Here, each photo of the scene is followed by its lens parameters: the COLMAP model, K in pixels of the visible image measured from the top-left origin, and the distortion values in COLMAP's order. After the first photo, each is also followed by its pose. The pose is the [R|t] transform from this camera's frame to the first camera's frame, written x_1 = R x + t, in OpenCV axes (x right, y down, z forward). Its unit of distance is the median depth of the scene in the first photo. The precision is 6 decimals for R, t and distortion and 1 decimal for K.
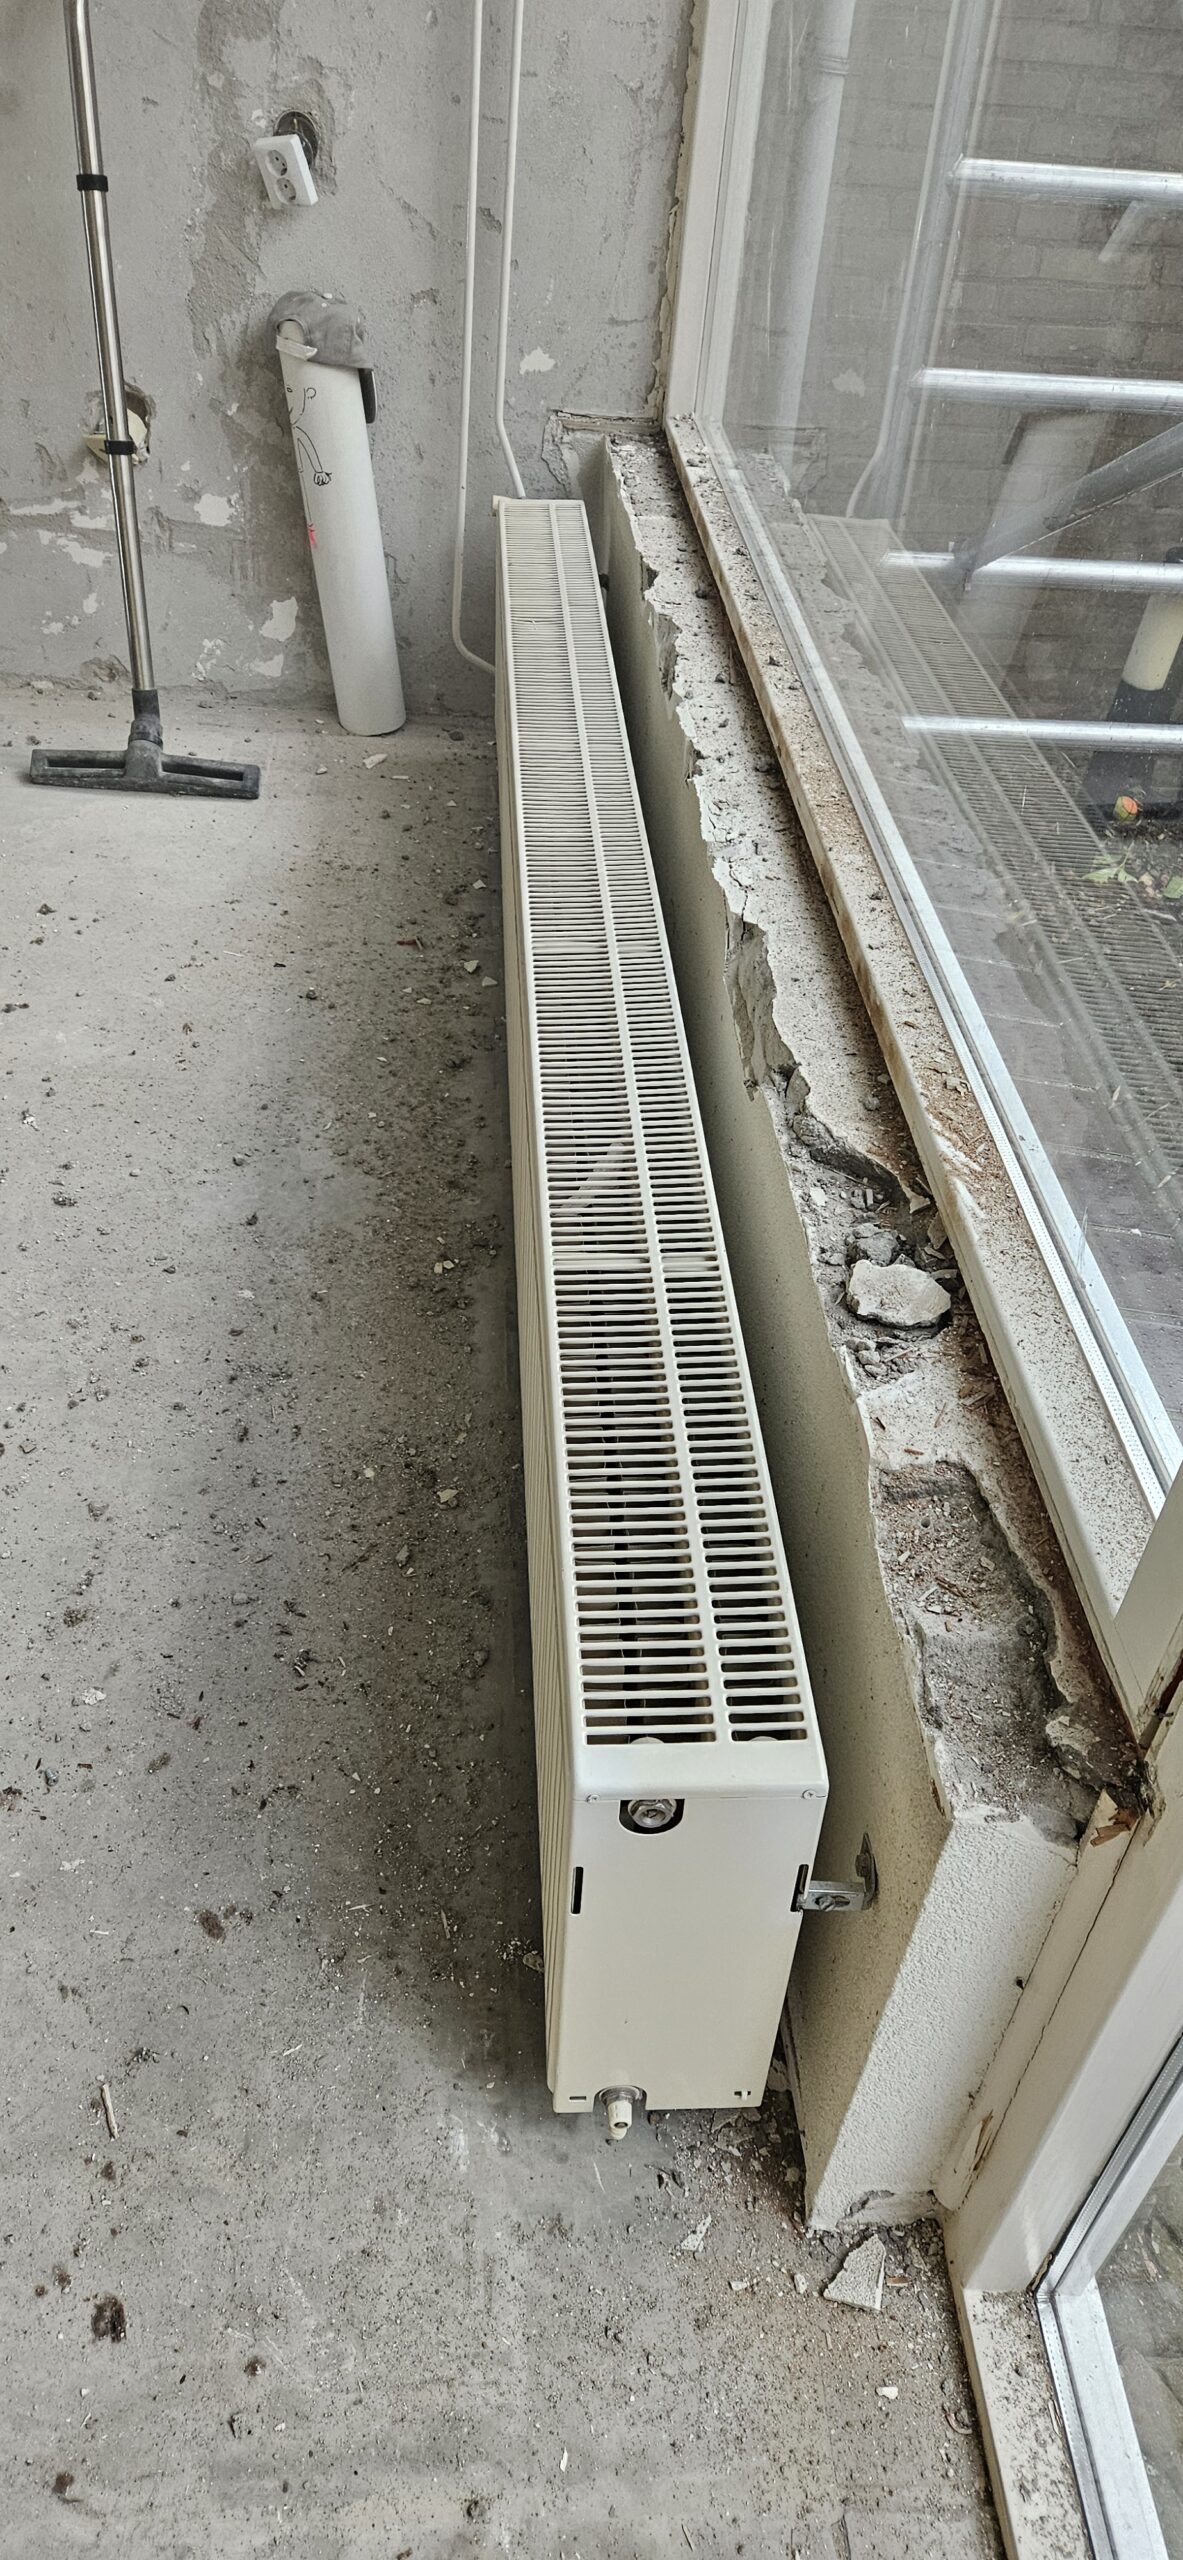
lens RADIAL K [[1713.1, 0, 587.0], [0, 1713.1, 1260.7], [0, 0, 1]] dist [0.054900, -0.054033]
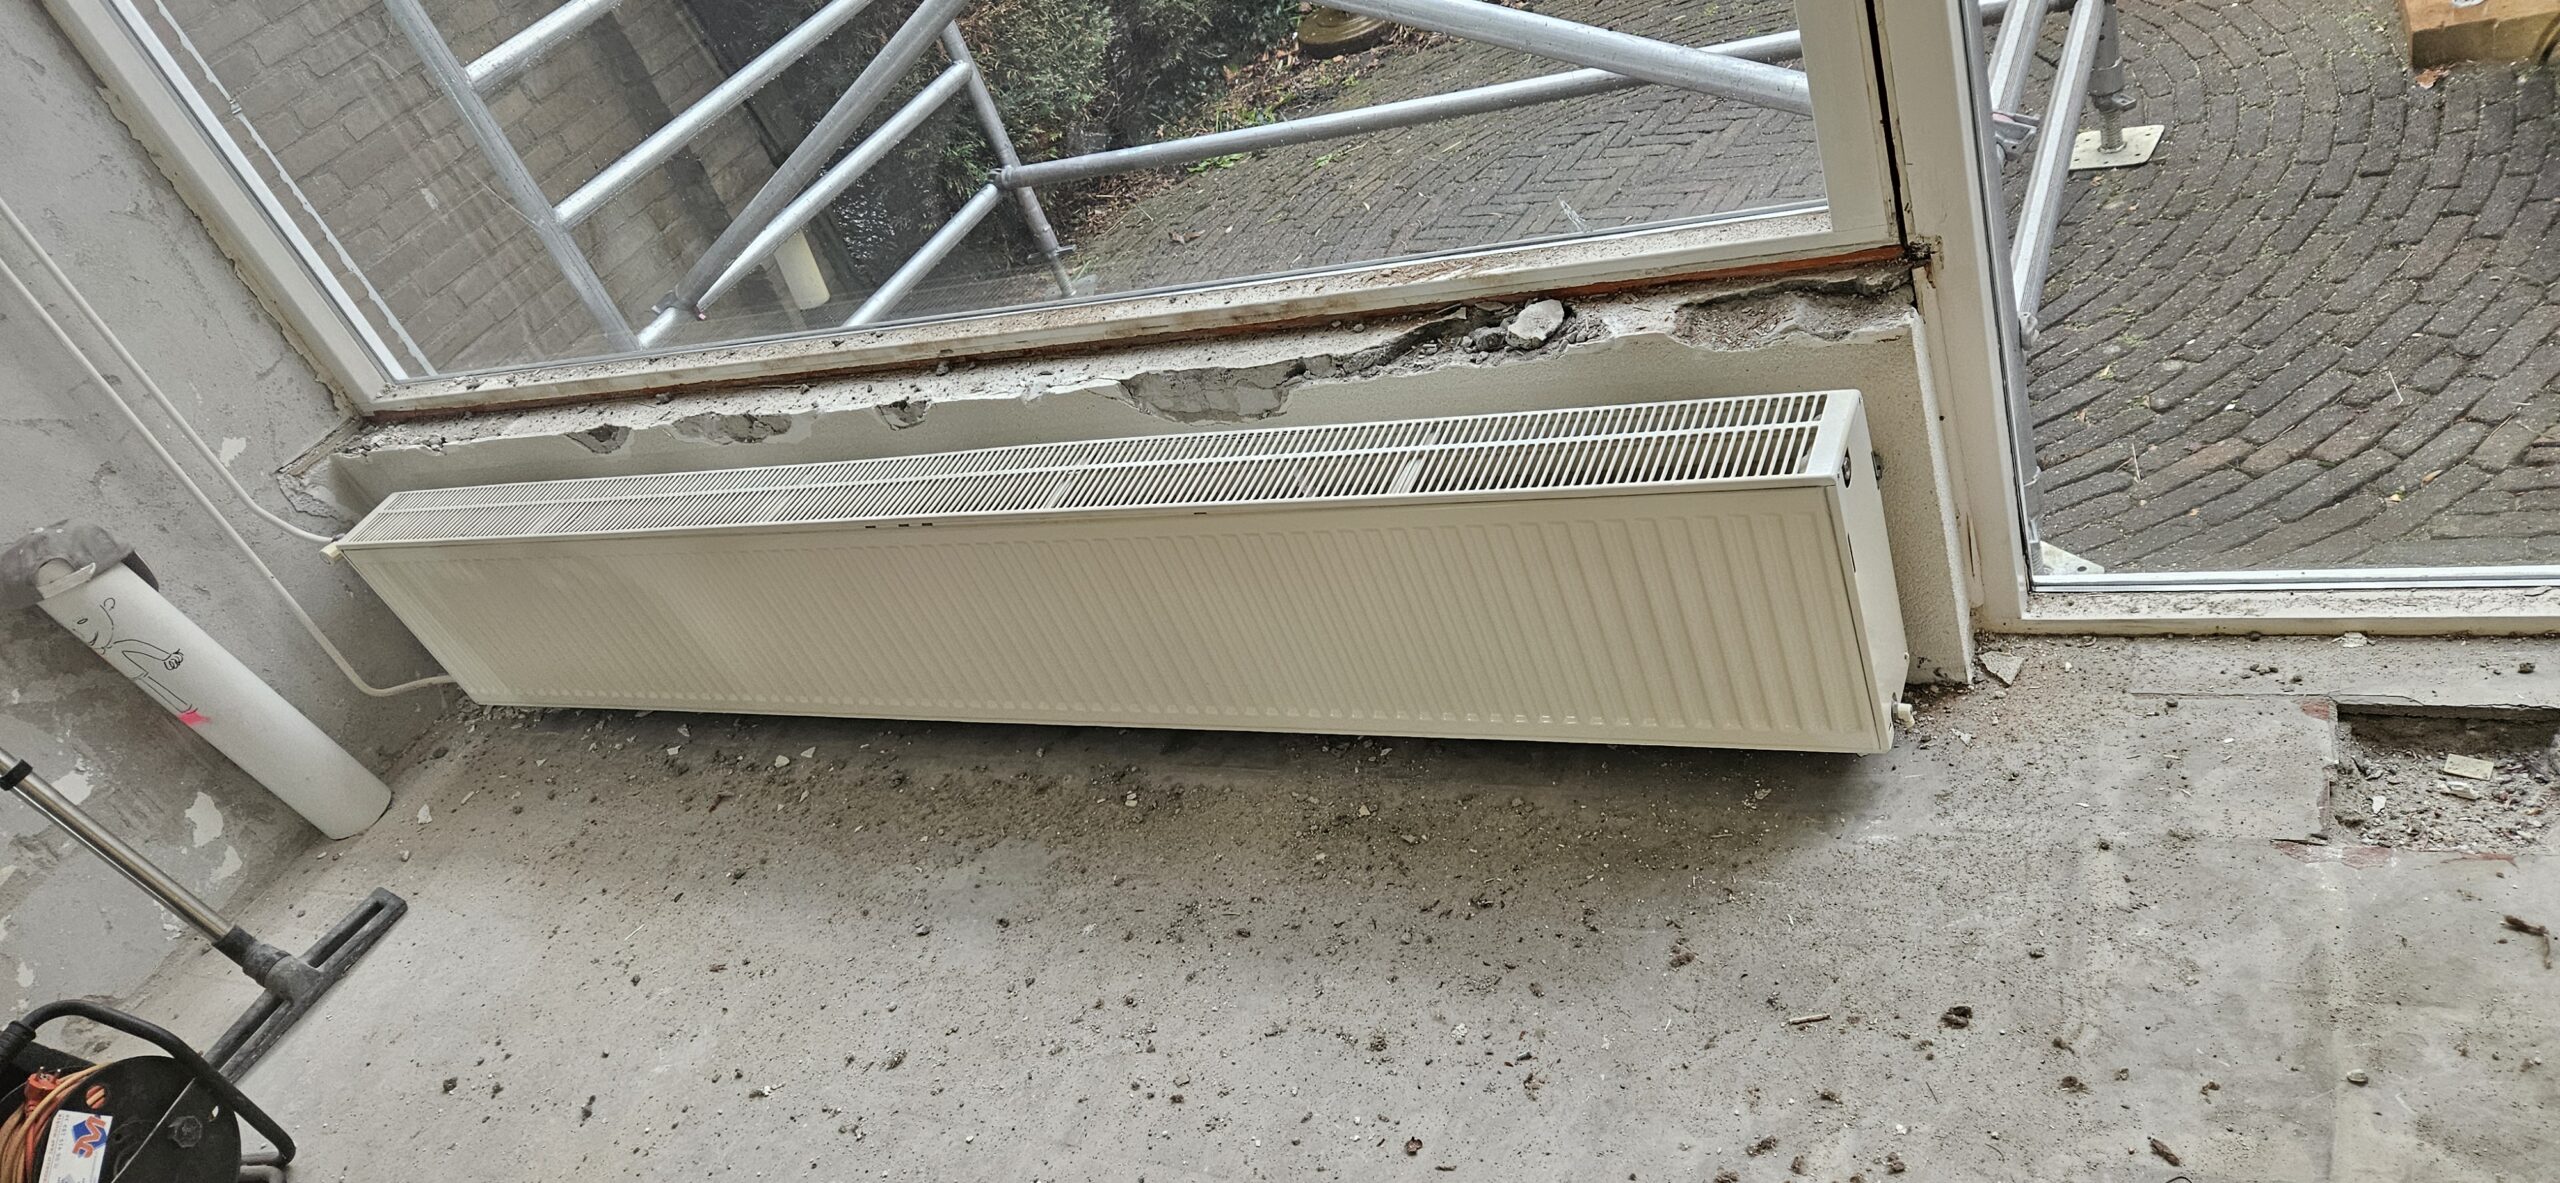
lens RADIAL K [[1713.1, 0, 1273.3], [0, 1713.1, 607.1], [0, 0, 1]] dist [0.054900, -0.054033]
pose [[0.410241, -0.694058, 0.591596, -0.846872], [0.808833, 0.576574, 0.115552, -0.170254], [-0.421299, 0.431098, 0.797911, -0.055600]]
